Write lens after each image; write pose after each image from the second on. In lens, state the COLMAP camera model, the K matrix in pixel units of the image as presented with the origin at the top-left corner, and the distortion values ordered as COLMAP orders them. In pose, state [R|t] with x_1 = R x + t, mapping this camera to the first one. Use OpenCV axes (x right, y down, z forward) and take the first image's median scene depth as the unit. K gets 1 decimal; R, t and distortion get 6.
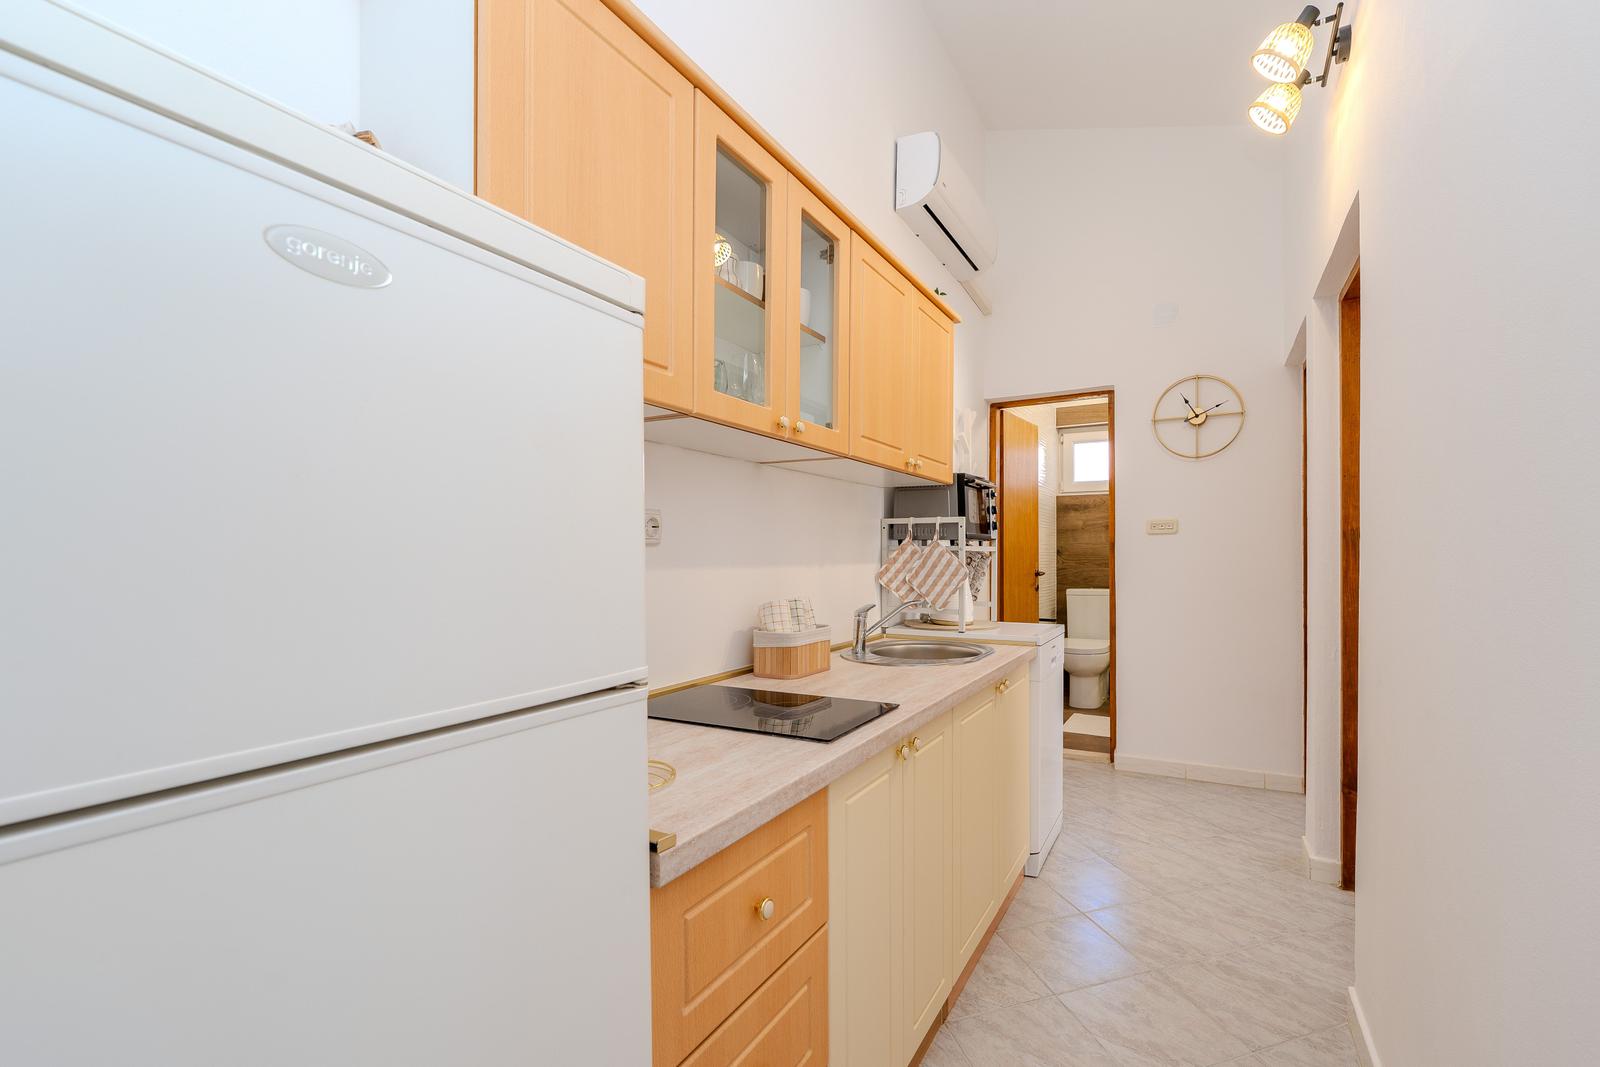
lens RADIAL K [[656.2, 0, 843.9], [0, 656.2, 568.9], [0, 0, 1]] dist [-0.003124, 0.001022]
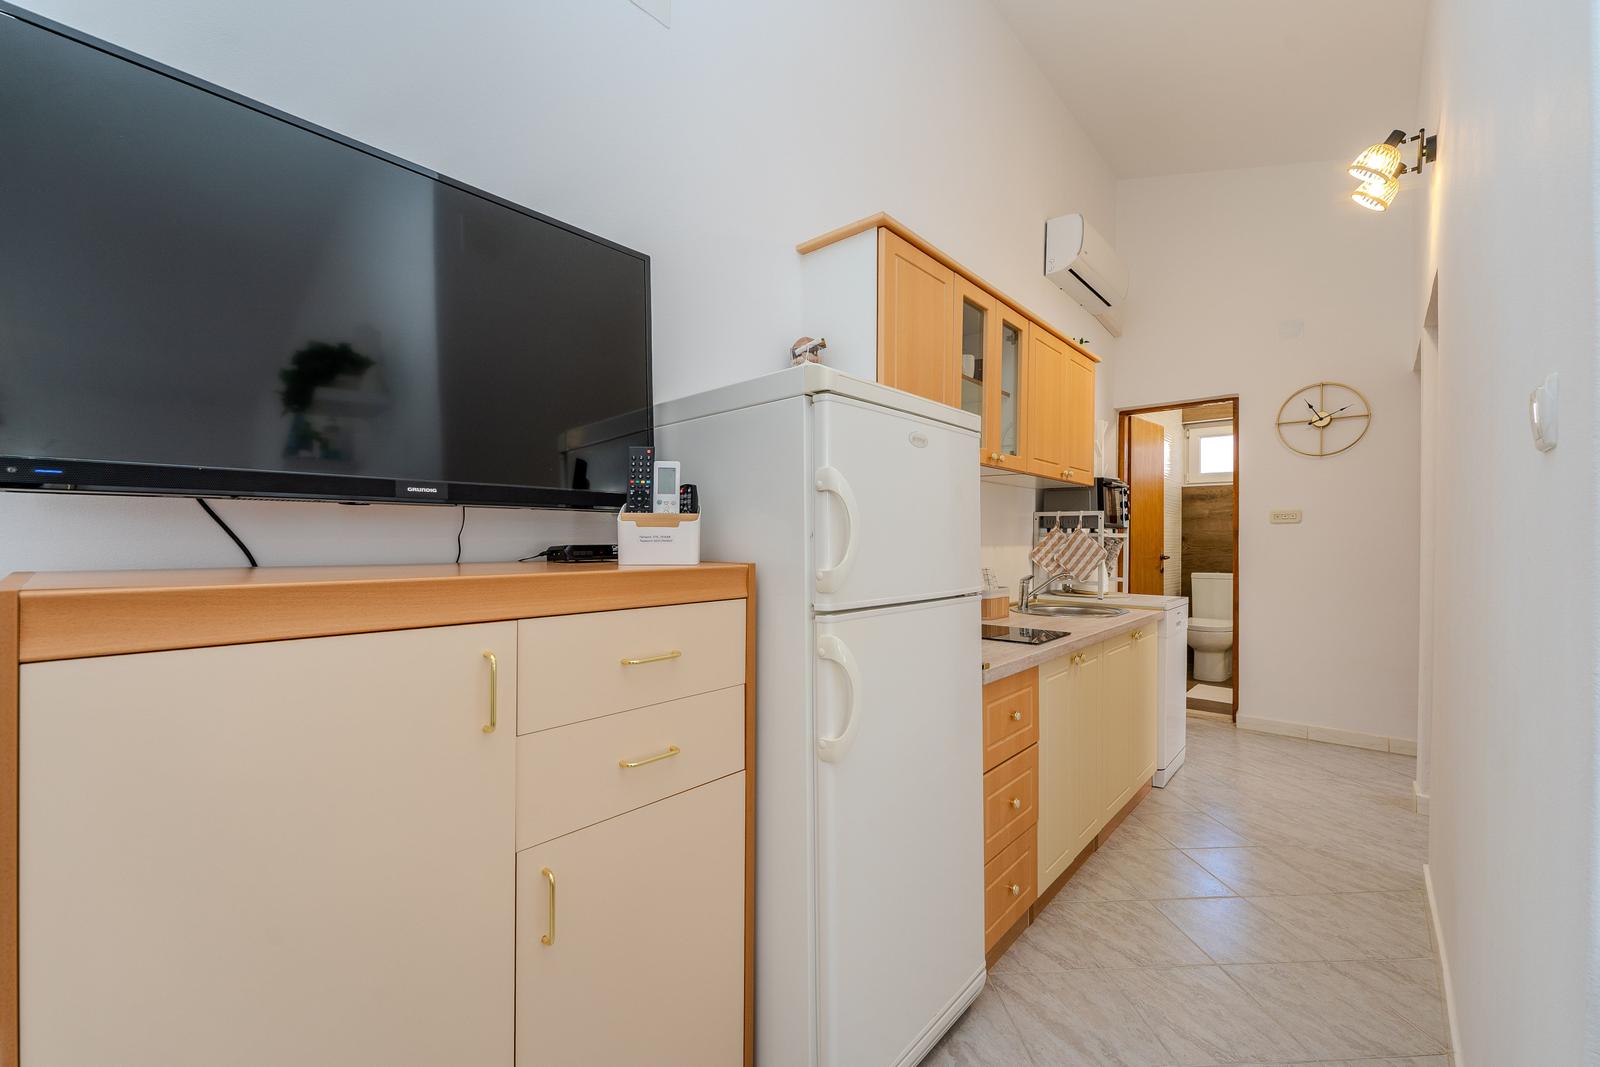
lens RADIAL K [[656.2, 0, 775.6], [0, 656.2, 546.8], [0, 0, 1]] dist [-0.003124, 0.001022]
pose [[0.971234, 0.010330, -0.237905, -0.135722], [-0.012940, 0.999872, -0.009413, 0.012682], [0.237777, 0.012221, 0.971243, -0.415561]]
